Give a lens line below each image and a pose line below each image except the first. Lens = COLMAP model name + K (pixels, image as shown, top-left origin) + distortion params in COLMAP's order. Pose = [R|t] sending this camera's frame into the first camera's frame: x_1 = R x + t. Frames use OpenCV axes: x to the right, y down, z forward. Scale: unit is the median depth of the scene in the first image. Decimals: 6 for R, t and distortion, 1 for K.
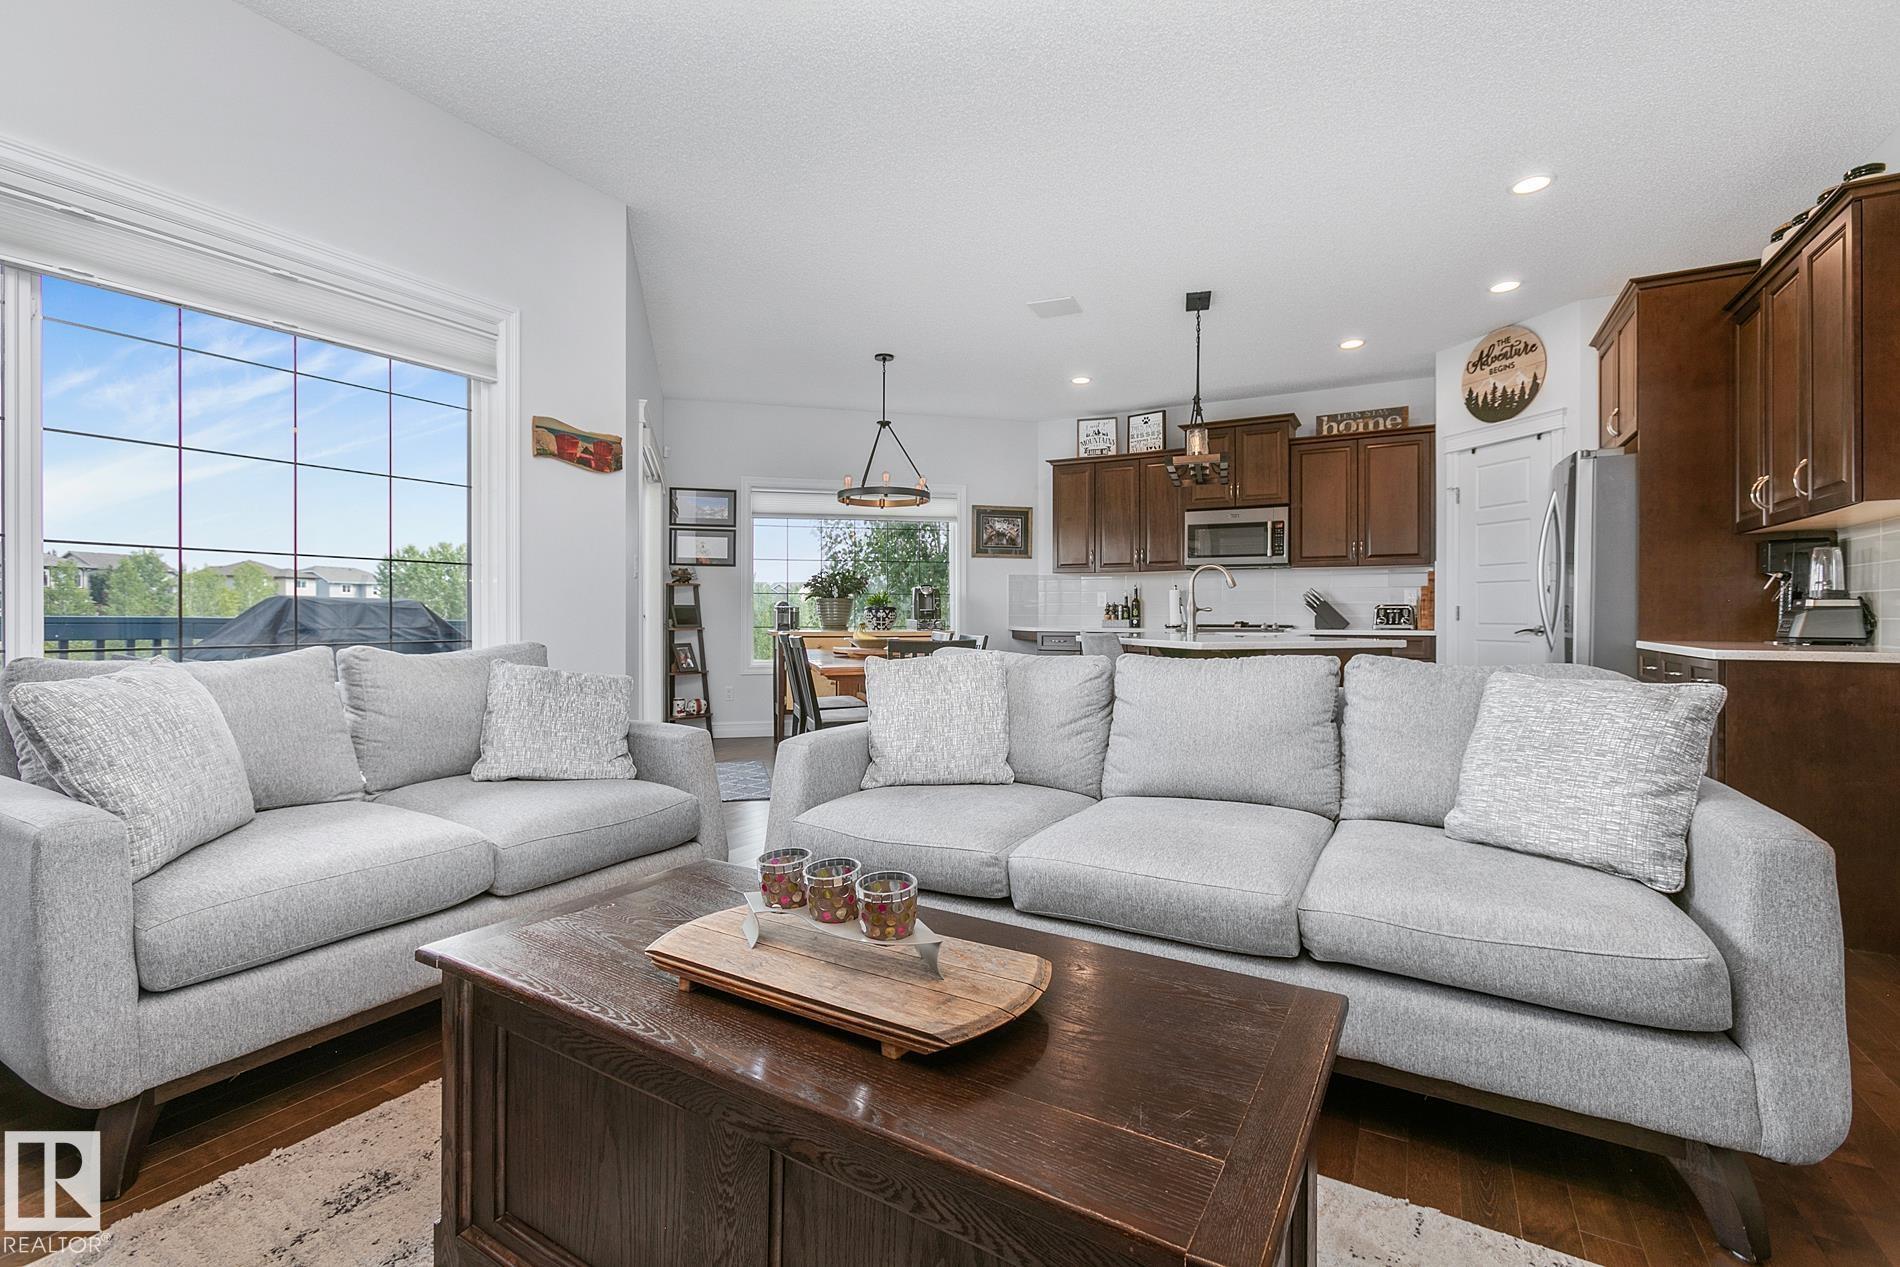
lens RADIAL K [[848.6, 0, 950.6], [0, 848.6, 617.4], [0, 0, 1]] dist [-0.009283, 0.006453]
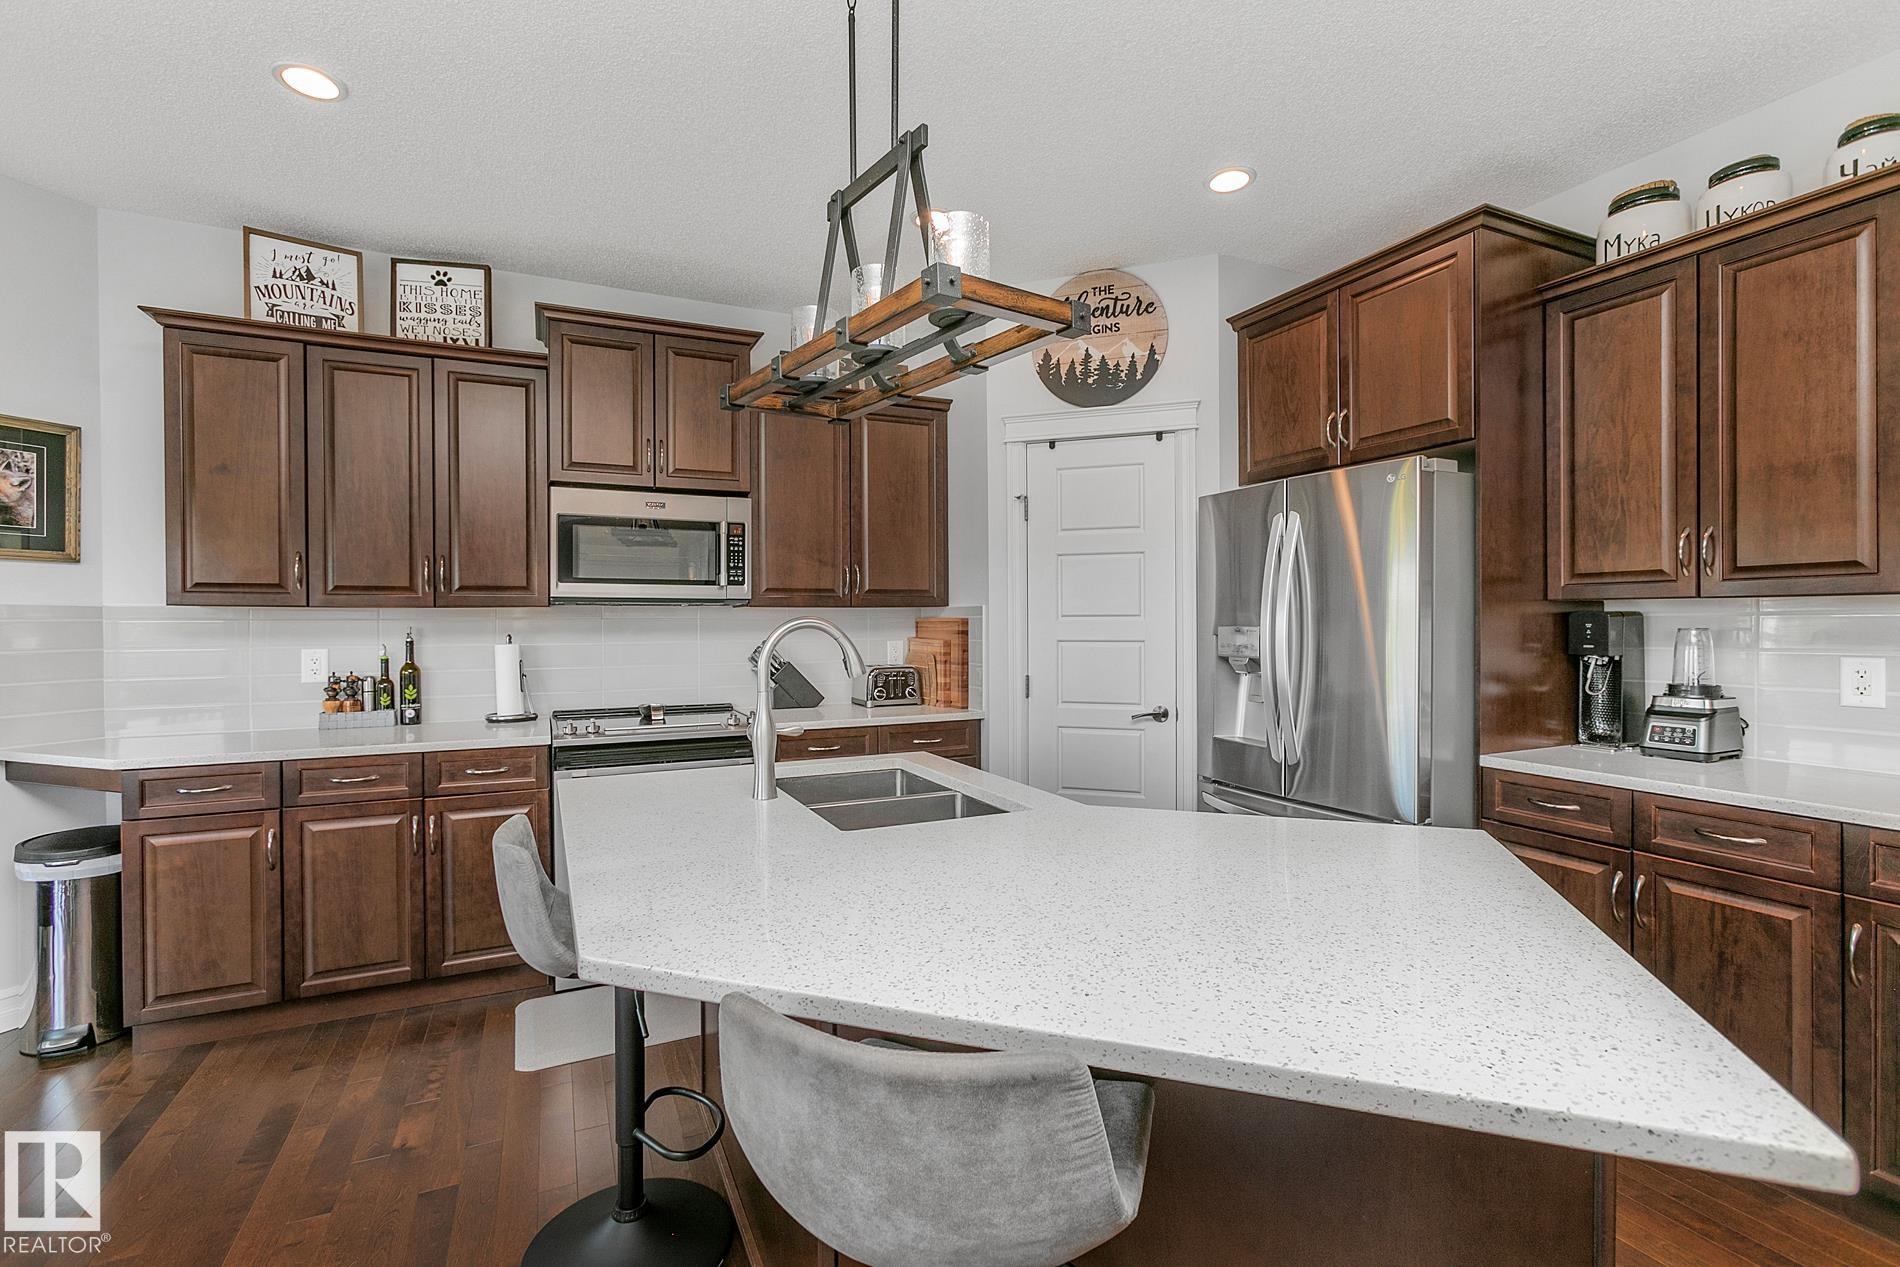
lens RADIAL K [[848.6, 0, 946.1], [0, 848.6, 624.3], [0, 0, 1]] dist [-0.009283, 0.006453]
pose [[0.582516, -0.007835, 0.812782, 0.016424], [0.009117, 0.999954, 0.003106, -0.045801], [-0.812768, 0.005601, 0.582560, 0.542842]]
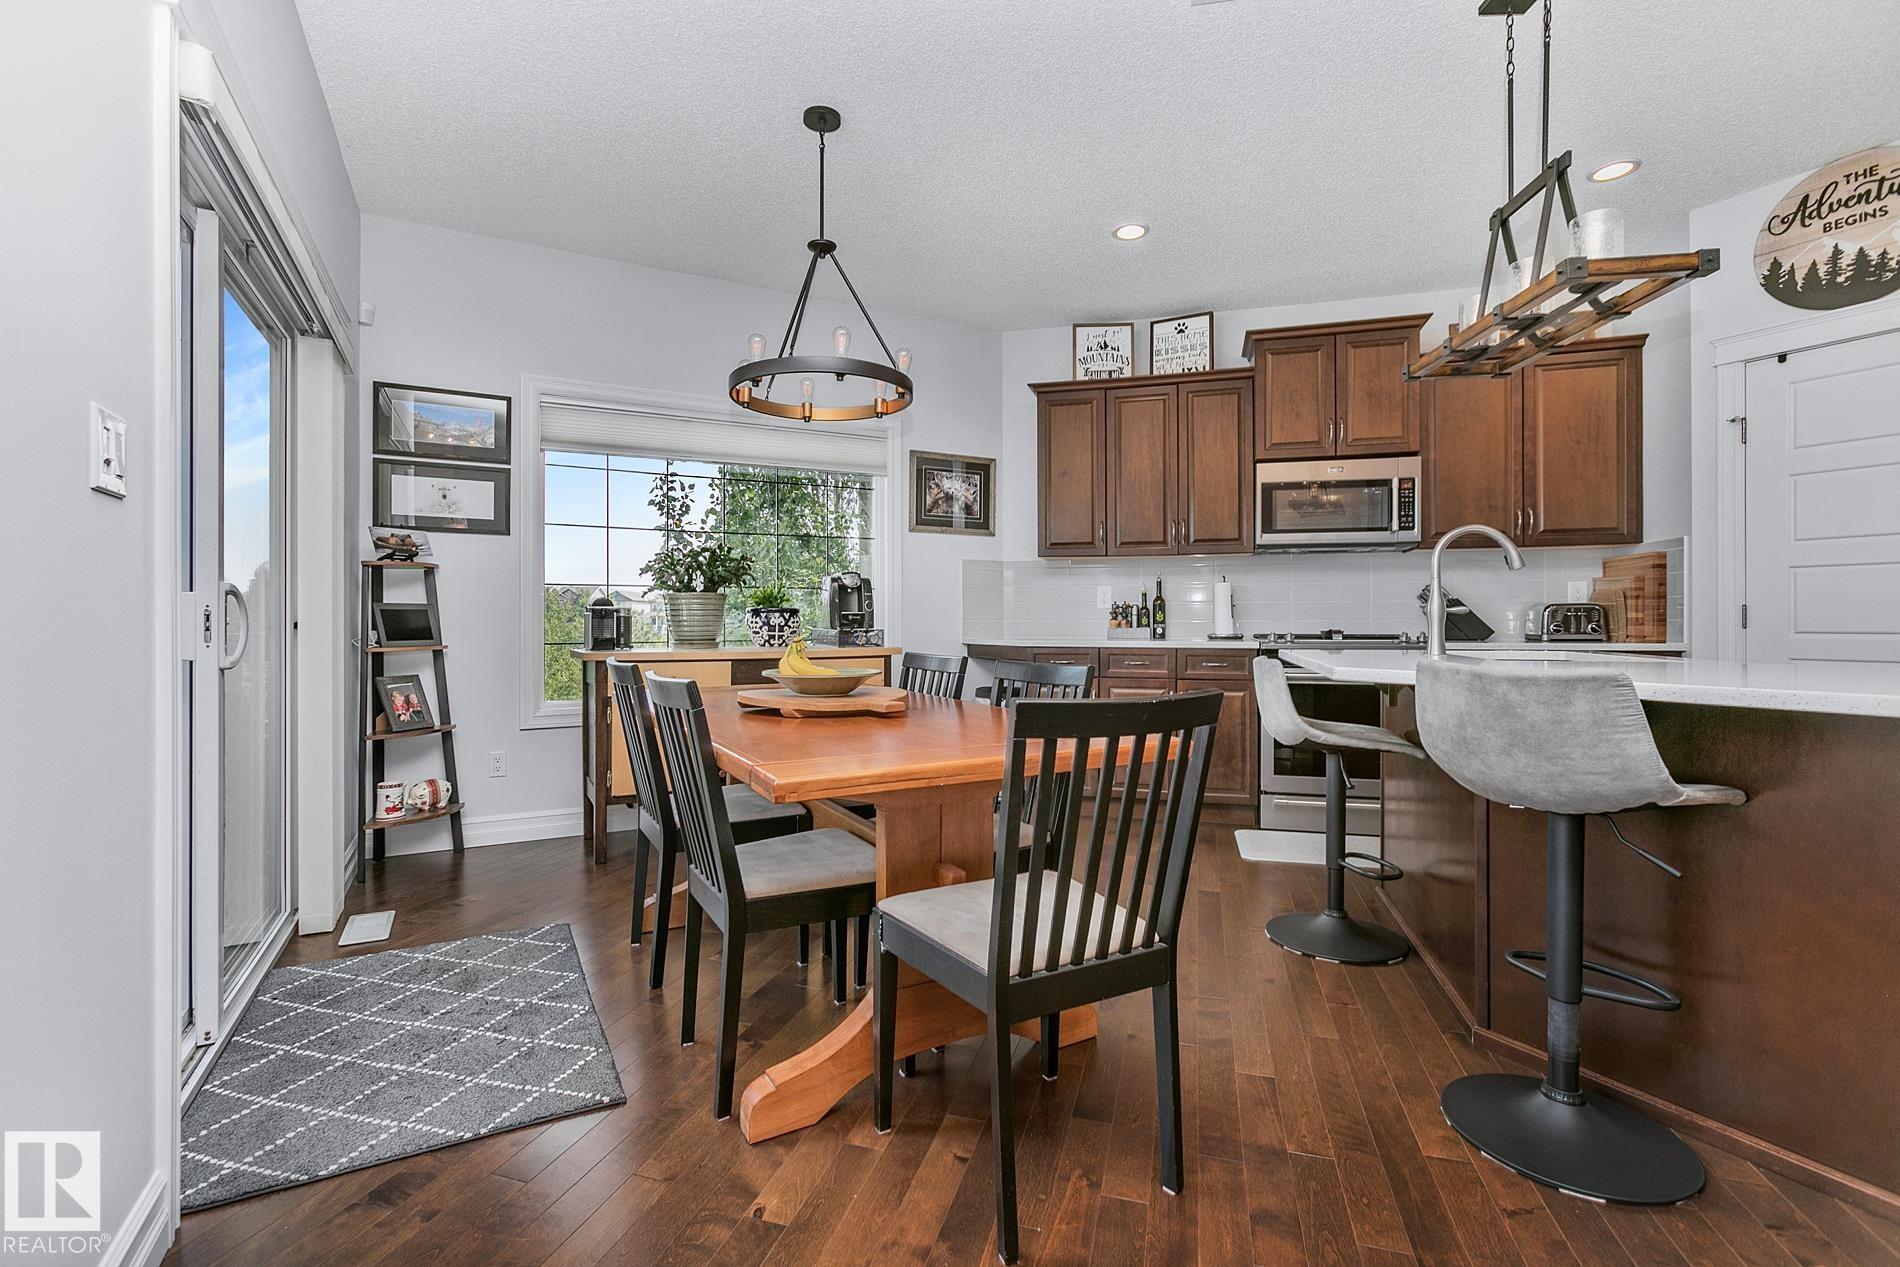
lens RADIAL K [[848.6, 0, 944.0], [0, 848.6, 618.2], [0, 0, 1]] dist [-0.009283, 0.006453]
pose [[0.976072, -0.001717, 0.217442, -0.101782], [0.003134, 0.999976, -0.006172, -0.001310], [-0.217426, 0.006706, 0.976054, 0.419108]]
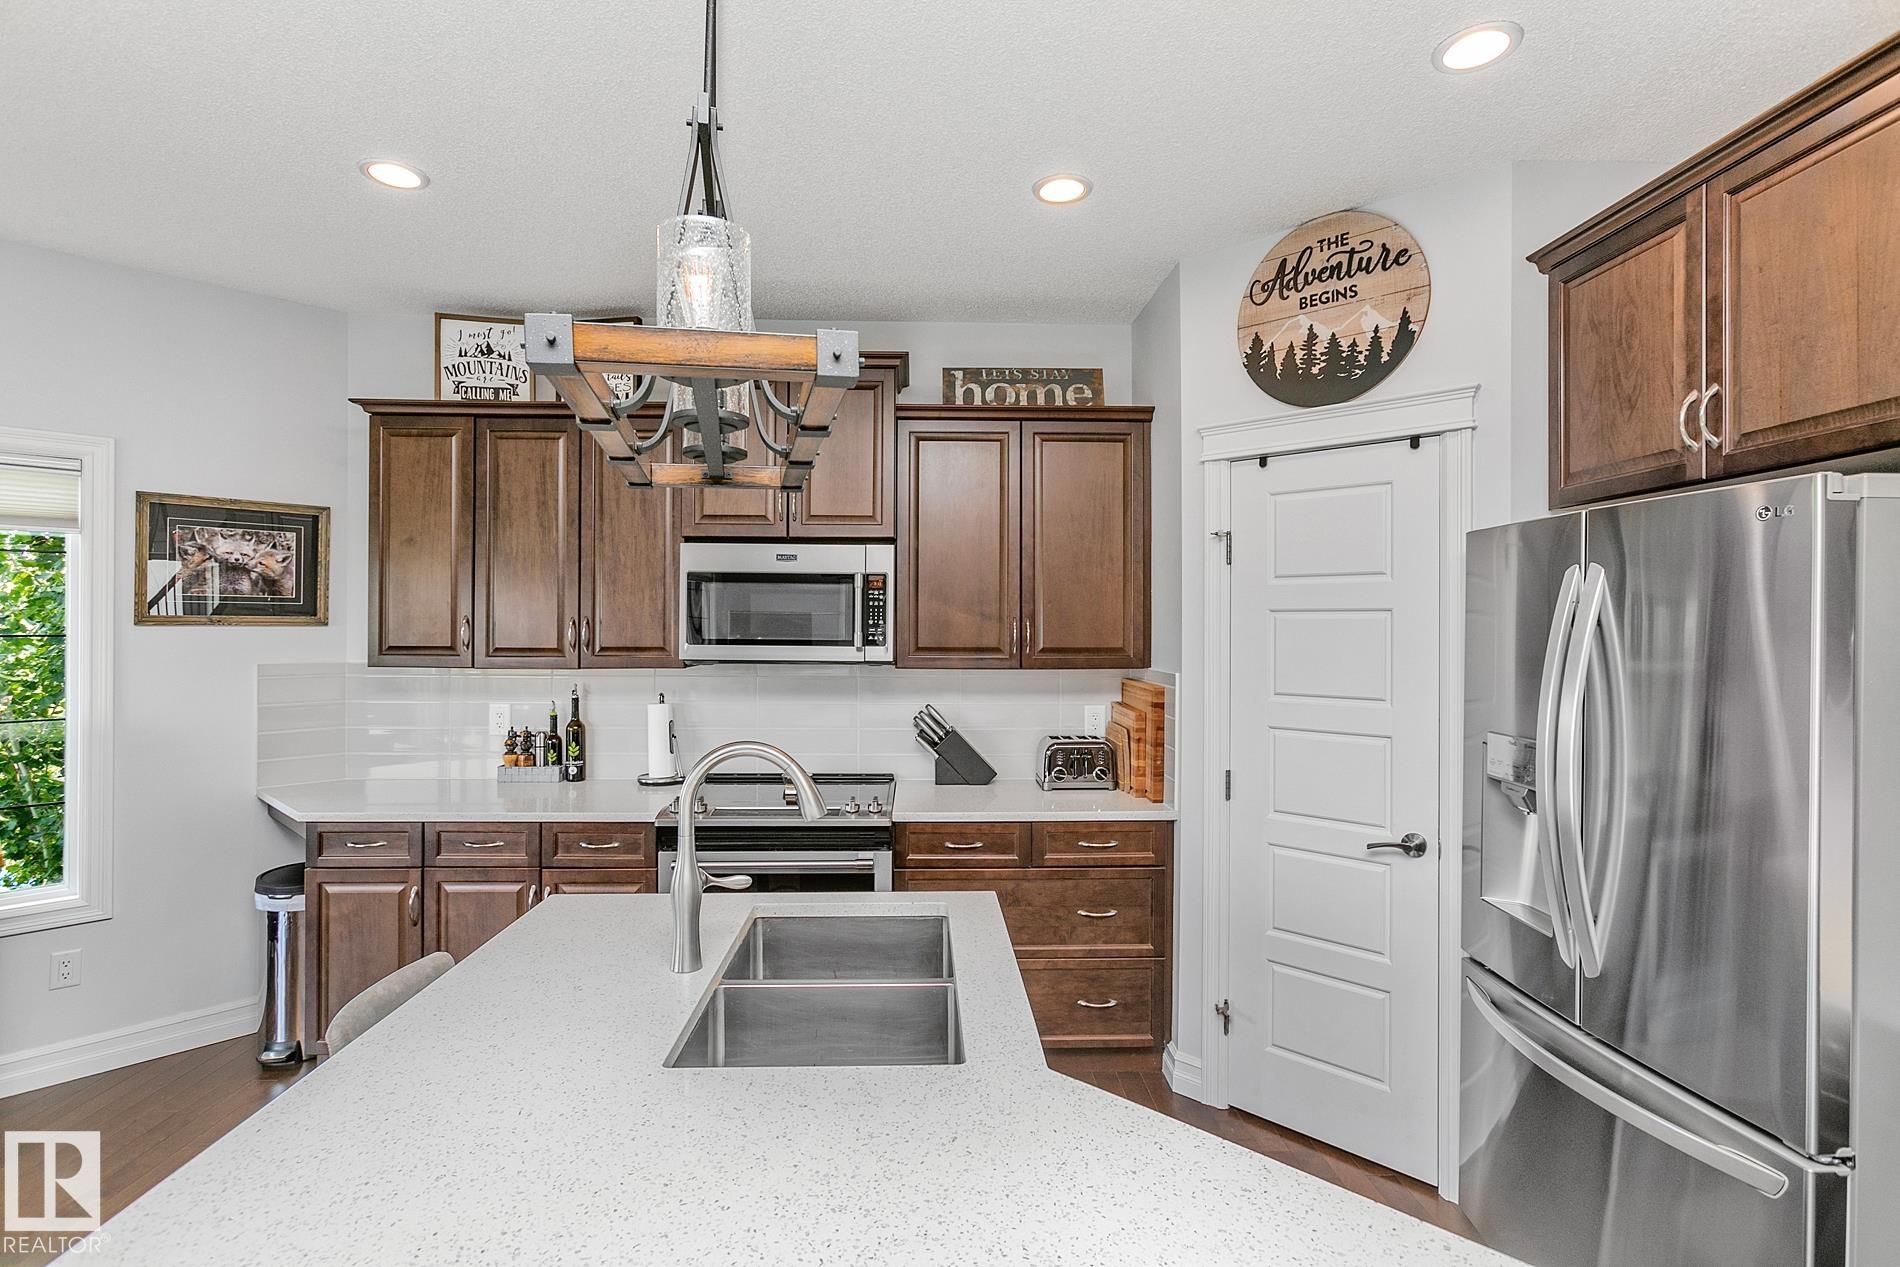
lens RADIAL K [[922.8, 0, 949.0], [0, 922.8, 620.2], [0, 0, 1]] dist [-0.008544, 0.009523]
pose [[0.858404, 0.006299, 0.512935, 0.147757], [-0.001473, 0.999951, -0.009814, -0.078722], [-0.512972, 0.007669, 0.858371, 0.506994]]
